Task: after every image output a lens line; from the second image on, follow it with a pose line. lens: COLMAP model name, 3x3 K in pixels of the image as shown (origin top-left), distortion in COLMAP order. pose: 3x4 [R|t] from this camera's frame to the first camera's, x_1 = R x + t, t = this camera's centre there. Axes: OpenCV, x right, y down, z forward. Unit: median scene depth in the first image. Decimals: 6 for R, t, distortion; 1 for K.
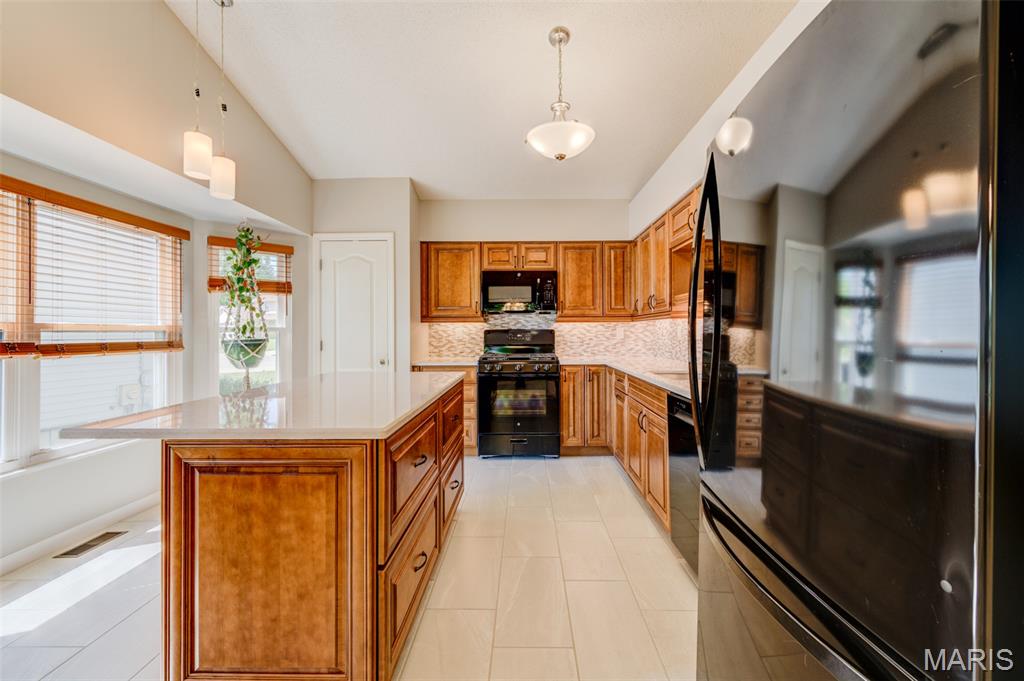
lens RADIAL K [[411.1, 0, 521.8], [0, 411.1, 331.6], [0, 0, 1]] dist [0.001179, 0.000154]
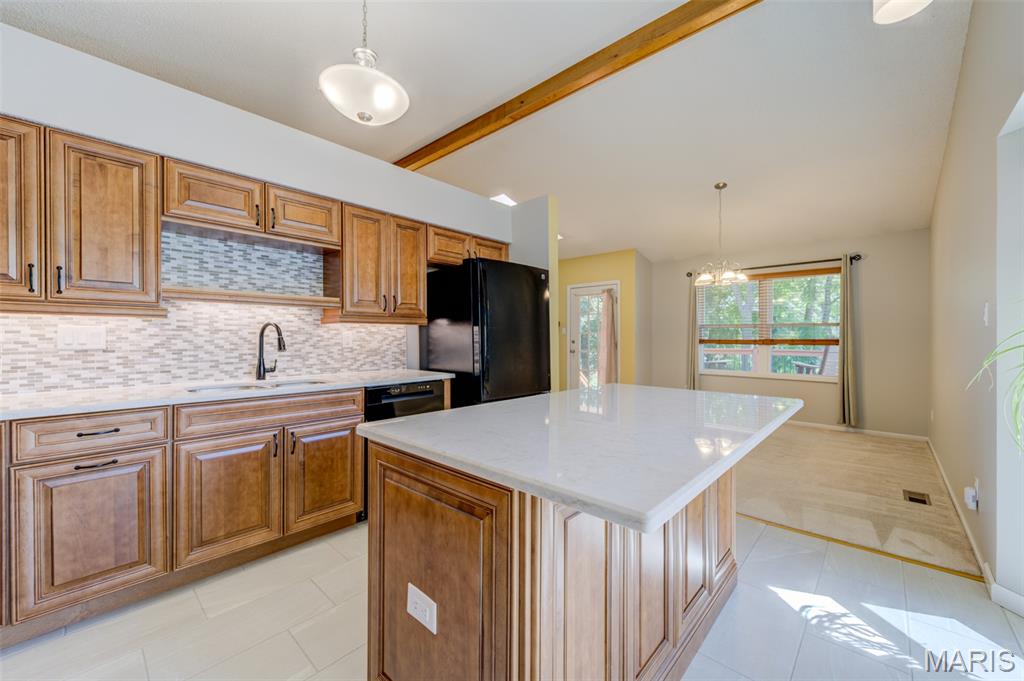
lens RADIAL K [[401.0, 0, 512.0], [0, 401.0, 340.5], [0, 0, 1]] dist [-0.000754, -0.000286]
pose [[-0.737478, -0.001371, 0.675370, -0.383014], [0.000916, 0.999995, 0.003030, 0.003443], [-0.675371, 0.002853, -0.737473, 0.823448]]
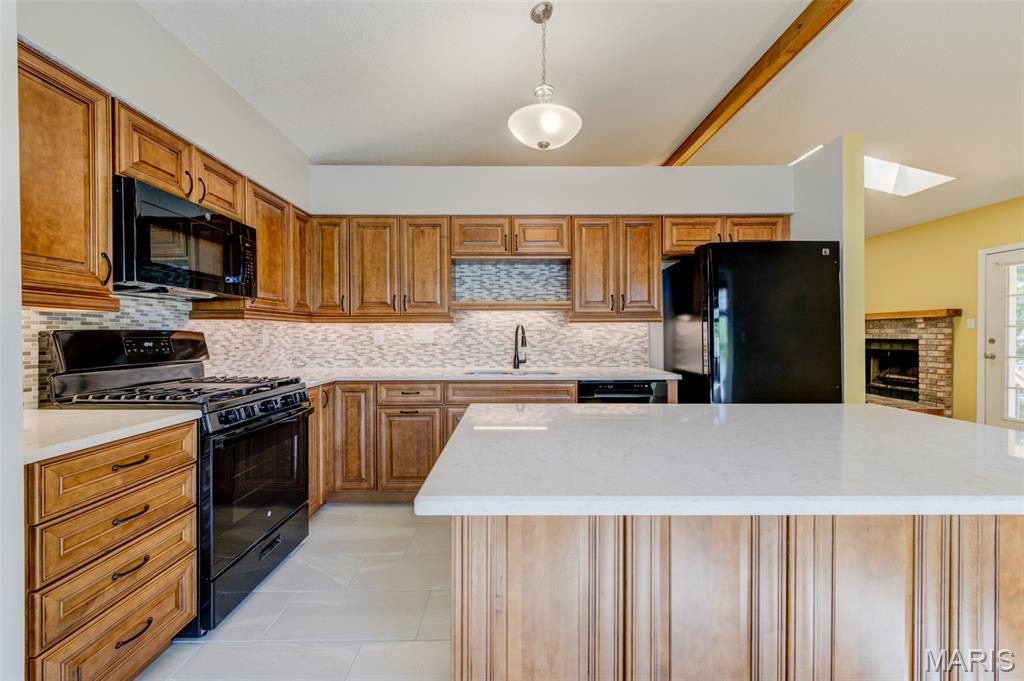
lens RADIAL K [[405.1, 0, 512.0], [0, 405.1, 340.5], [0, 0, 1]] dist [0.003025, 0.000209]
pose [[-0.007266, -0.007828, 0.999943, -0.483790], [0.001265, 0.999968, 0.007837, 0.003192], [-0.999973, 0.001322, -0.007256, 0.648344]]
